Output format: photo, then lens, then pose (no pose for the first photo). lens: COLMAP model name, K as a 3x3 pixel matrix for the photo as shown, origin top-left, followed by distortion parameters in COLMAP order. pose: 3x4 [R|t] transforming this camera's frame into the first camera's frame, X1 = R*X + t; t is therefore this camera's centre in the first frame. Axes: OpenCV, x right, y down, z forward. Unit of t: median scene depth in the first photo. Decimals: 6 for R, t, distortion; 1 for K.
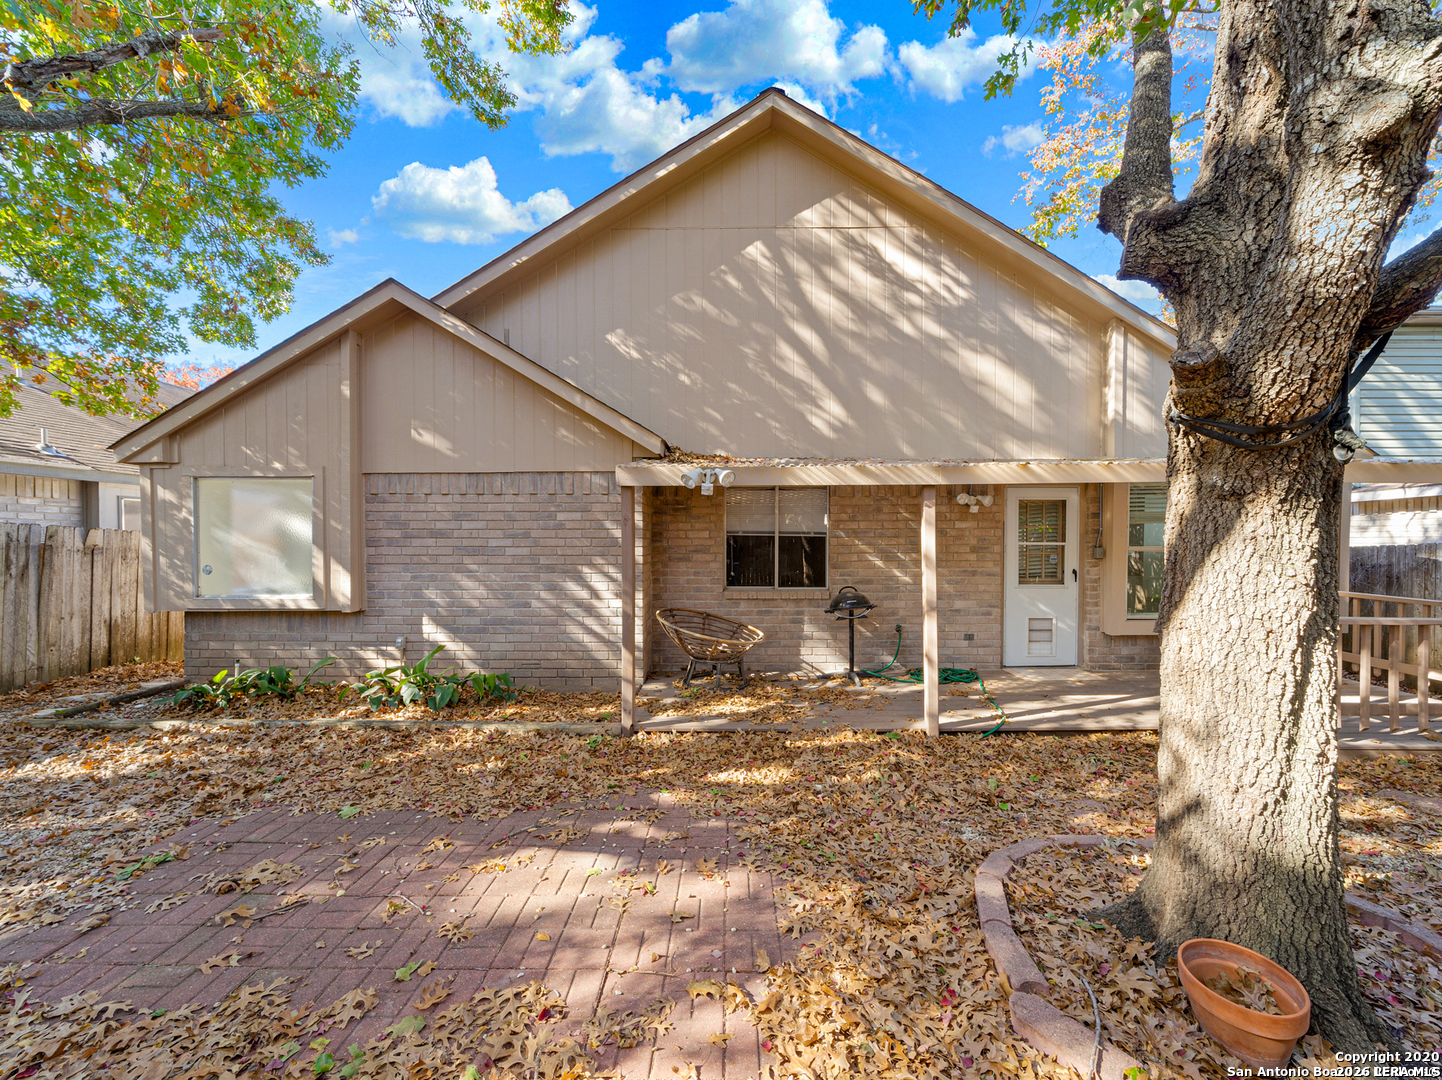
lens RADIAL K [[553.9, 0, 726.5], [0, 553.9, 545.6], [0, 0, 1]] dist [-0.005248, -0.000112]
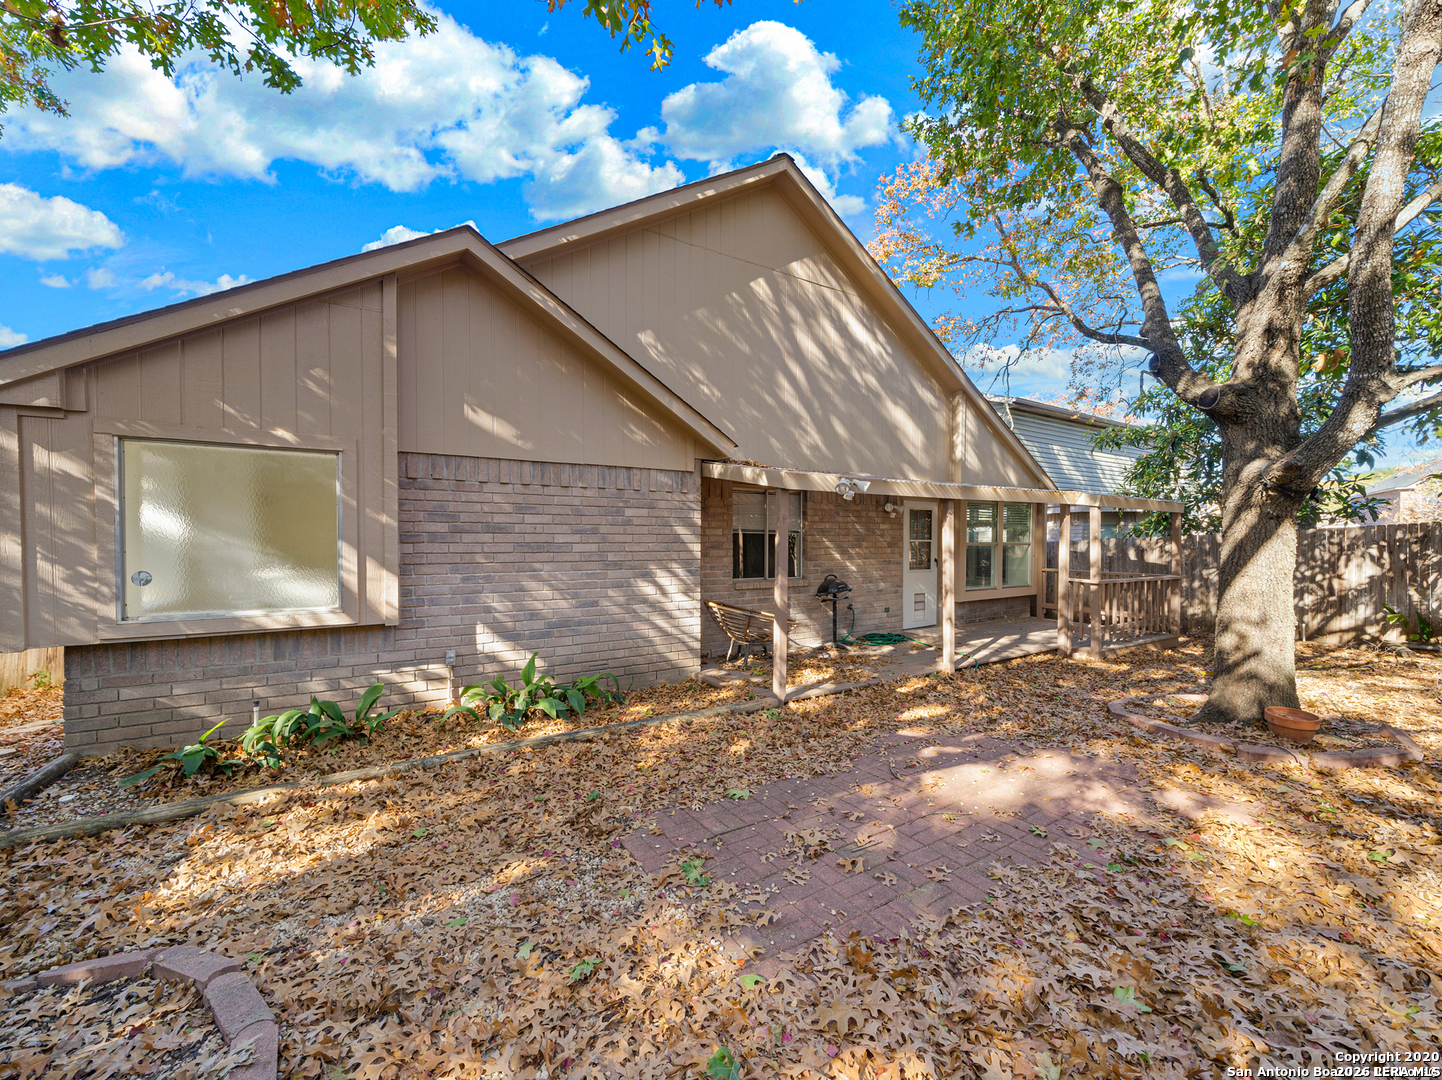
lens RADIAL K [[552.3, 0, 718.7], [0, 552.3, 532.6], [0, 0, 1]] dist [-0.000124, -0.000070]
pose [[0.847388, 0.010173, 0.530877, -0.687853], [0.001783, 0.999756, -0.022004, 0.005417], [-0.530971, 0.019592, 0.847163, 0.071479]]
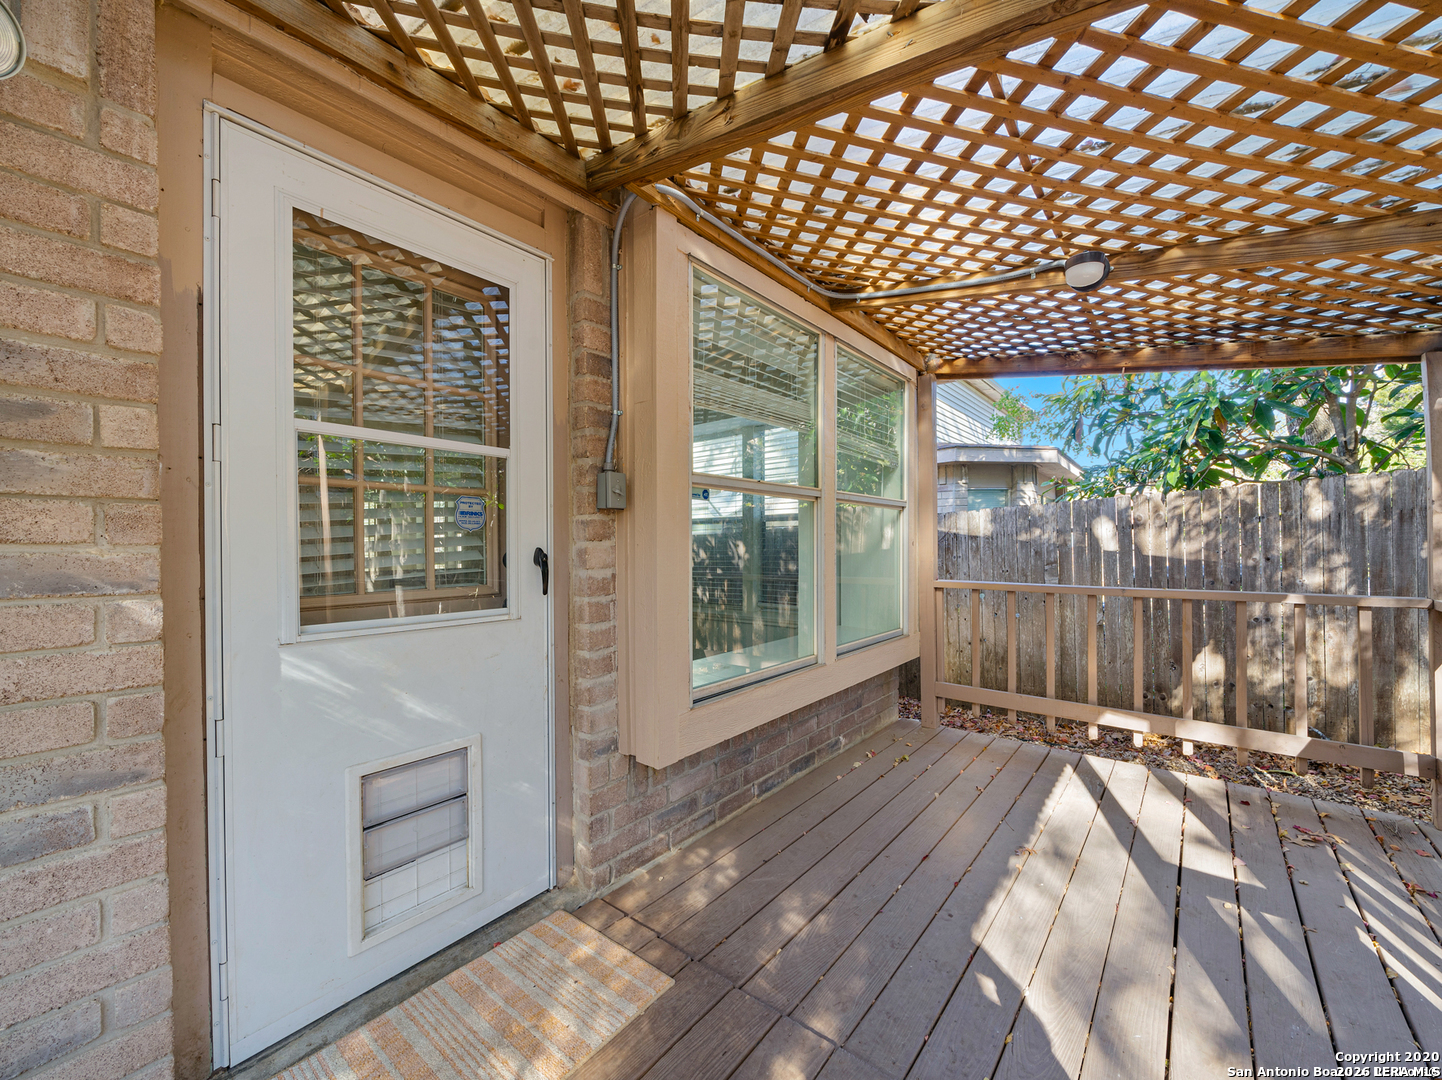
lens RADIAL K [[553.9, 0, 726.5], [0, 553.9, 545.6], [0, 0, 1]] dist [-0.005248, -0.000112]
pose [[0.598594, -0.001879, 0.801050, 0.481571], [0.017484, 0.999790, -0.010720, 0.047406], [-0.800862, 0.020422, 0.598501, 0.789417]]
